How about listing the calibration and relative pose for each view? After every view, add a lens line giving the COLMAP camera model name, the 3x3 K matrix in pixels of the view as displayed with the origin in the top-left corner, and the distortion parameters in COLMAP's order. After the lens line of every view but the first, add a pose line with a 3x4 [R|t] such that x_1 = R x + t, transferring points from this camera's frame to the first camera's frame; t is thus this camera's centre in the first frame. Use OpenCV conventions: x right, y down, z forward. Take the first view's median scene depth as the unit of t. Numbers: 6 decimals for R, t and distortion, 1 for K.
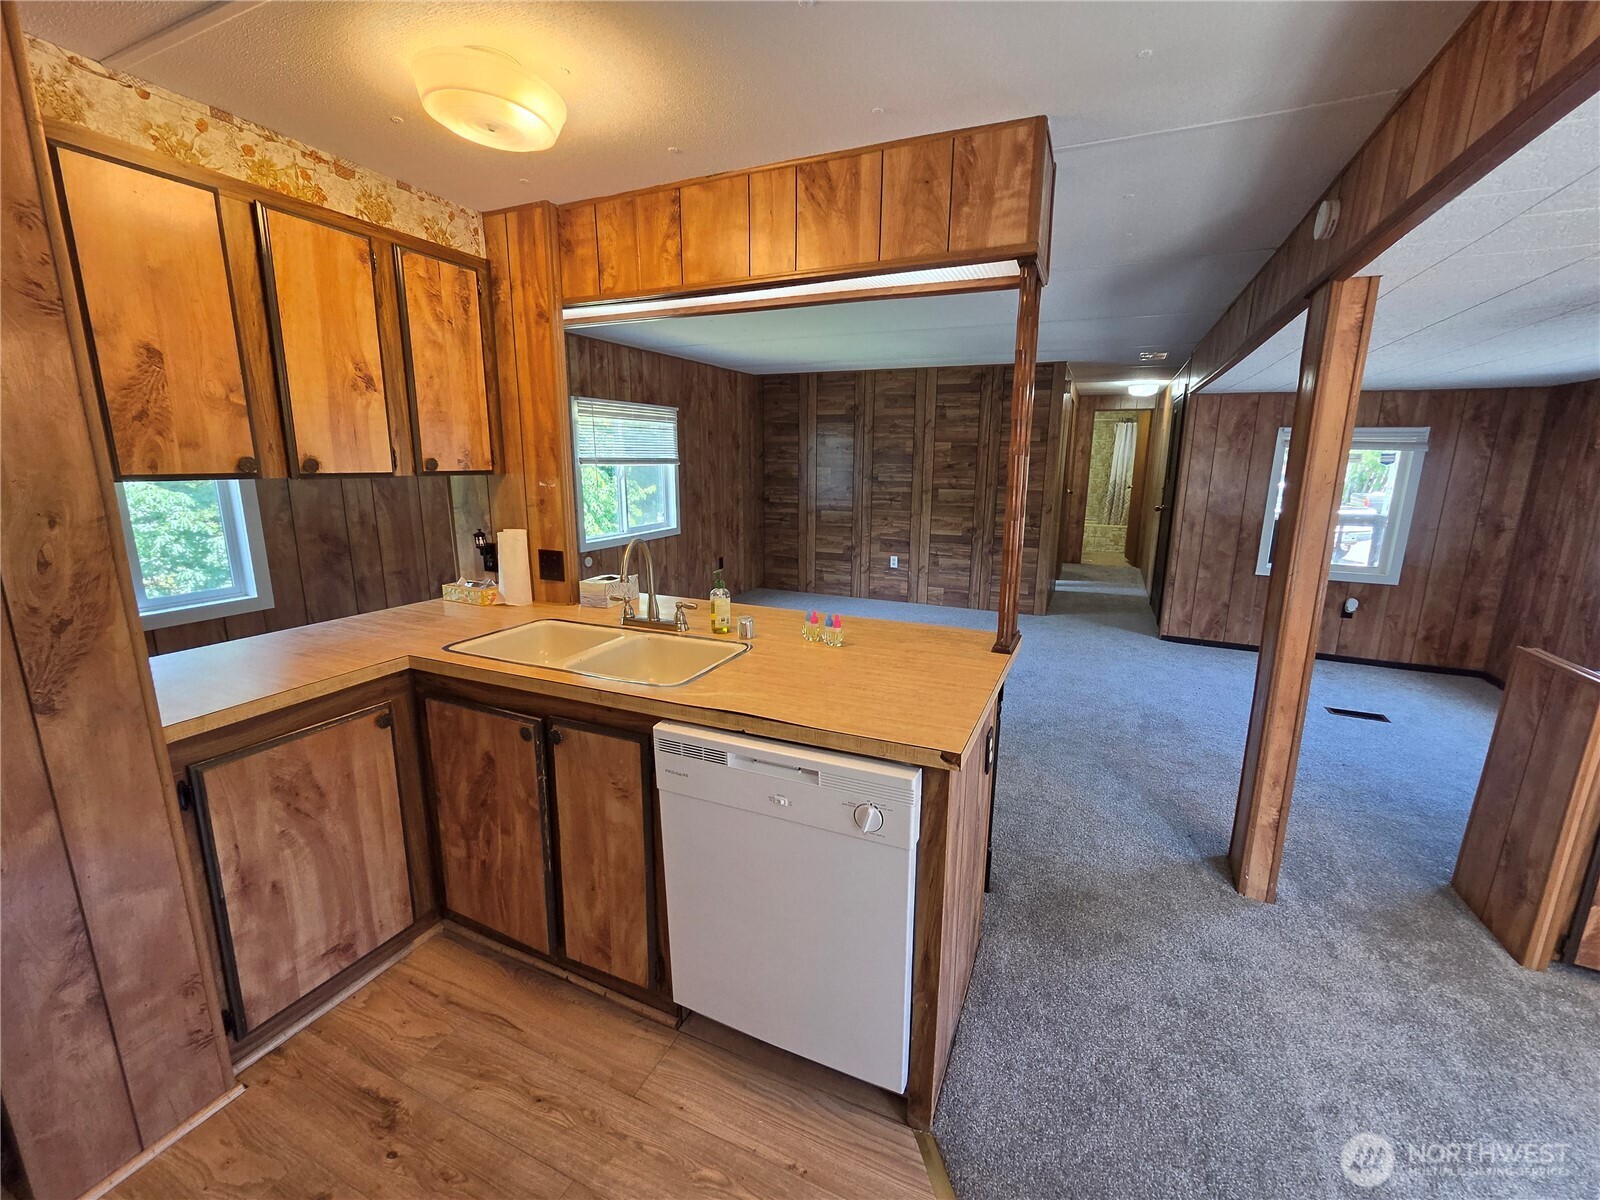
lens RADIAL K [[663.3, 0, 798.6], [0, 663.3, 599.2], [0, 0, 1]] dist [-0.005028, 0.003637]
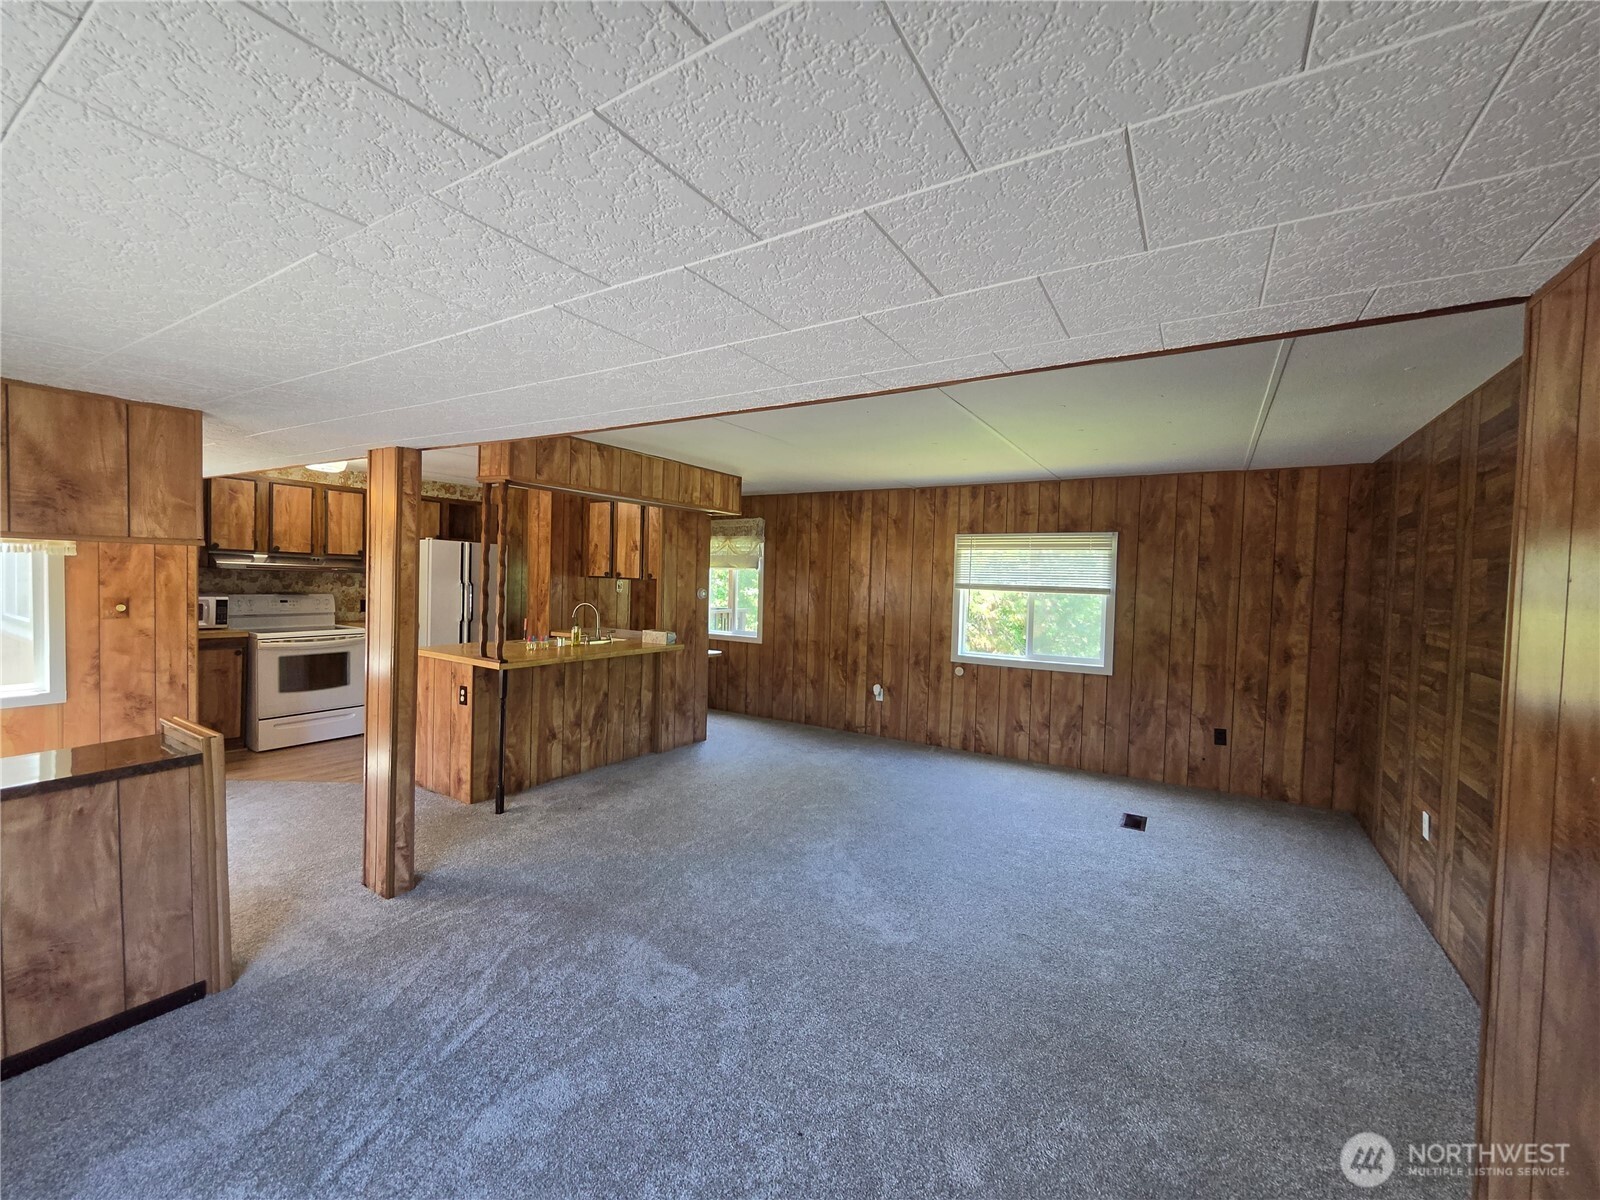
lens RADIAL K [[663.3, 0, 797.8], [0, 663.3, 599.1], [0, 0, 1]] dist [-0.005028, 0.003637]
pose [[-0.124900, 0.021821, -0.991929, 2.022513], [-0.238505, 0.969782, 0.051366, -0.400747], [0.963076, 0.242995, -0.115922, 1.948570]]
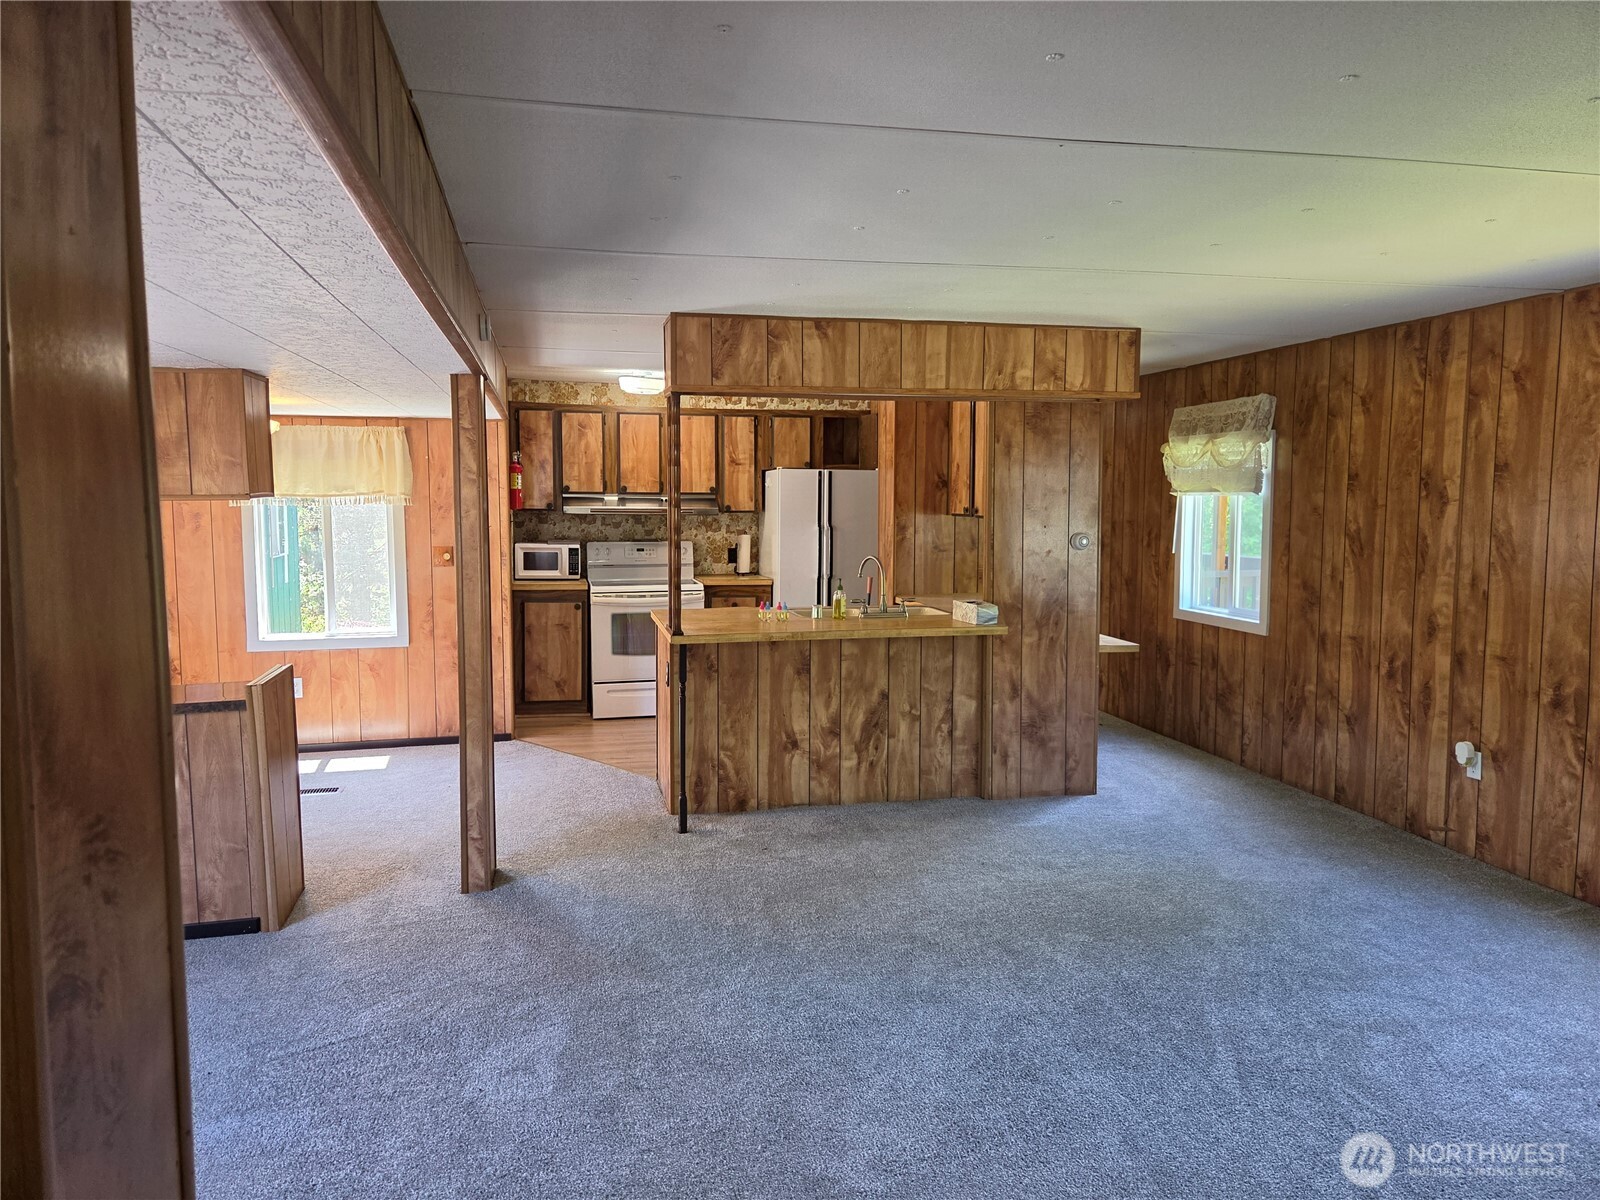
lens RADIAL K [[1068.6, 0, 791.1], [0, 1068.6, 587.5], [0, 0, 1]] dist [0.071387, -0.053831]
pose [[-0.796642, 0.045078, -0.602768, 1.468497], [-0.133060, 0.959675, 0.247627, -0.622251], [0.589624, 0.277474, -0.758519, 2.801036]]
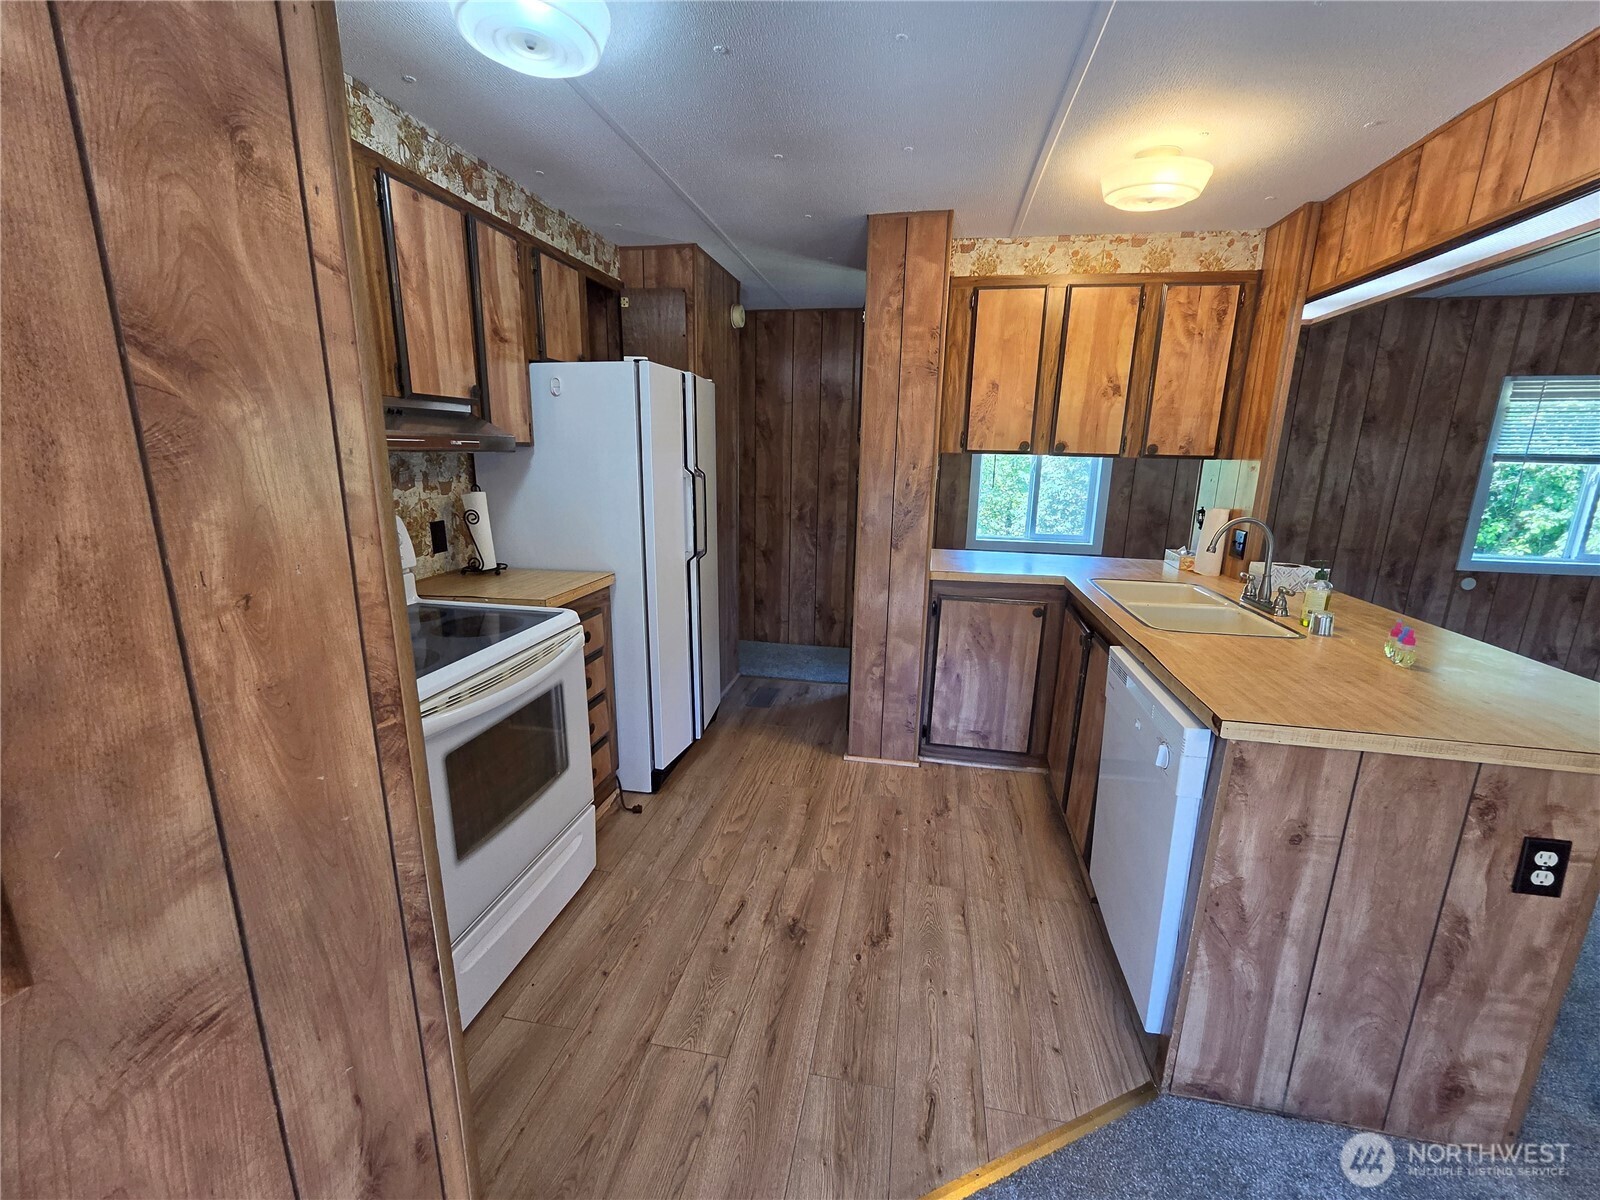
lens RADIAL K [[663.3, 0, 804.6], [0, 663.3, 603.1], [0, 0, 1]] dist [-0.005028, 0.003637]
pose [[0.238693, 0.221517, -0.945493, 0.597641], [-0.220604, 0.960549, 0.169352, 0.017539], [0.945706, 0.168157, 0.278144, 0.045842]]
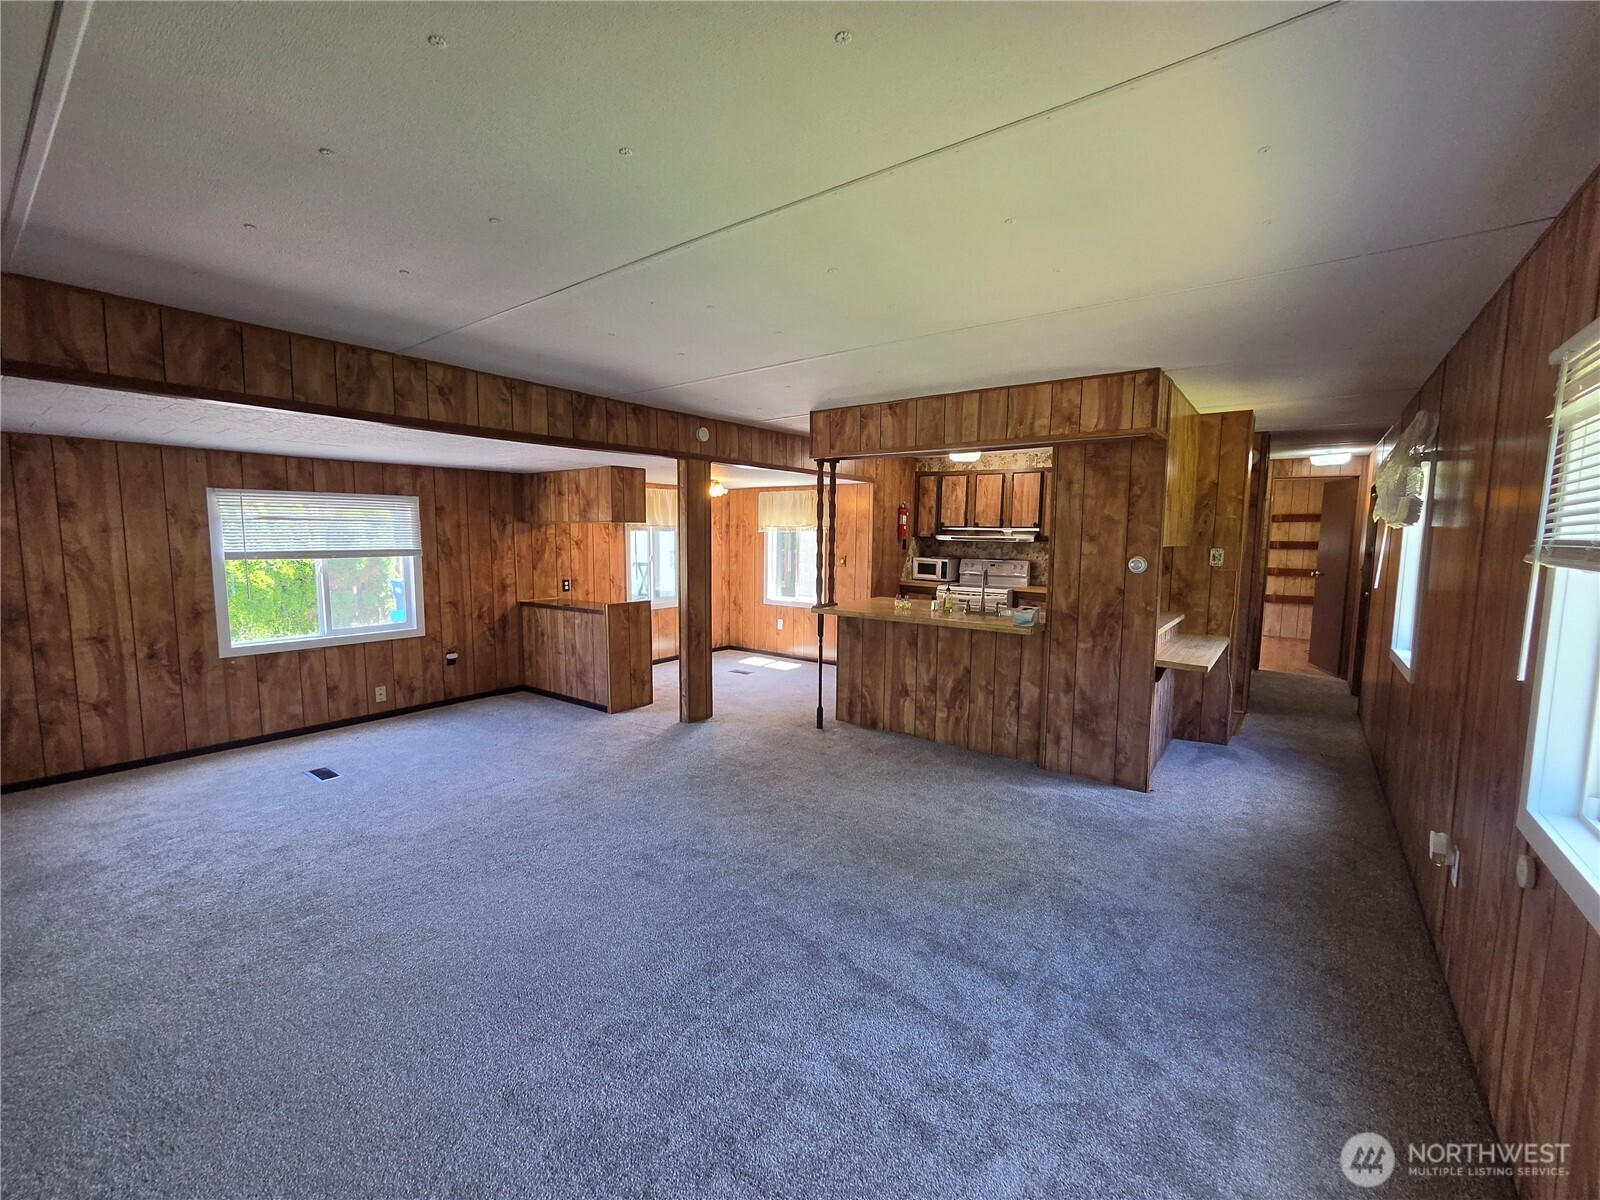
lens RADIAL K [[663.3, 0, 798.6], [0, 663.3, 599.2], [0, 0, 1]] dist [-0.005028, 0.003637]
pose [[-0.974745, -0.041673, 0.219396, -0.121583], [0.027231, 0.952925, 0.301981, -0.658057], [-0.221653, 0.300329, -0.927724, 3.107599]]
